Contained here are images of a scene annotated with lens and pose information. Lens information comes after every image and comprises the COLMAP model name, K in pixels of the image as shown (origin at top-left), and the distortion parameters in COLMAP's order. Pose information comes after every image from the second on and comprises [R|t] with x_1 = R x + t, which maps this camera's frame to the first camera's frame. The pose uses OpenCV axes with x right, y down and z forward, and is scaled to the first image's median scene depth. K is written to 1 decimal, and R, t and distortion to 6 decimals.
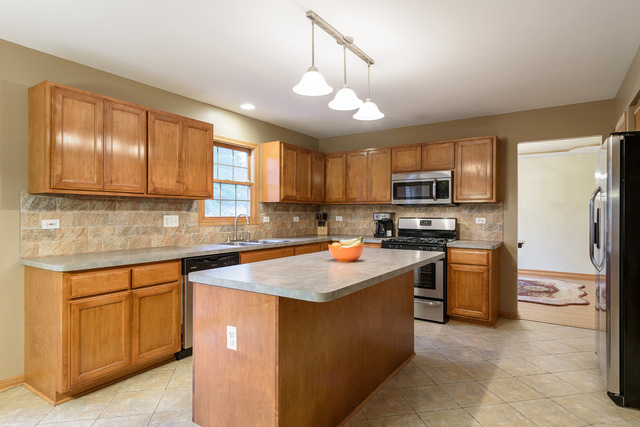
lens RADIAL K [[363.0, 0, 319.7], [0, 363.0, 212.1], [0, 0, 1]] dist [0.005237, -0.003901]
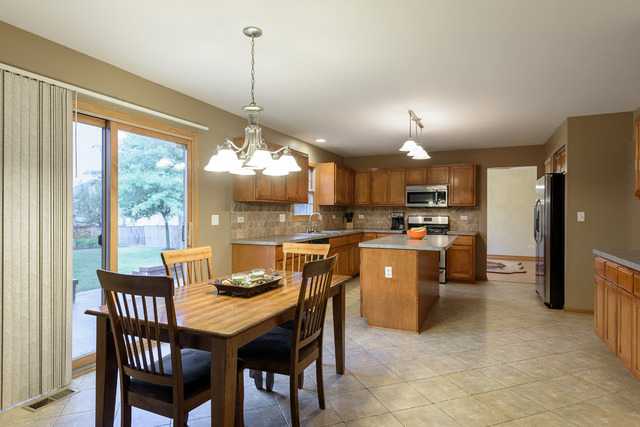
lens RADIAL K [[363.0, 0, 318.0], [0, 363.0, 212.9], [0, 0, 1]] dist [0.005237, -0.003901]
pose [[0.988566, 0.001061, 0.150787, -0.415722], [-0.001927, 0.999982, 0.005596, -0.004611], [-0.150779, -0.005822, 0.988550, -0.441324]]
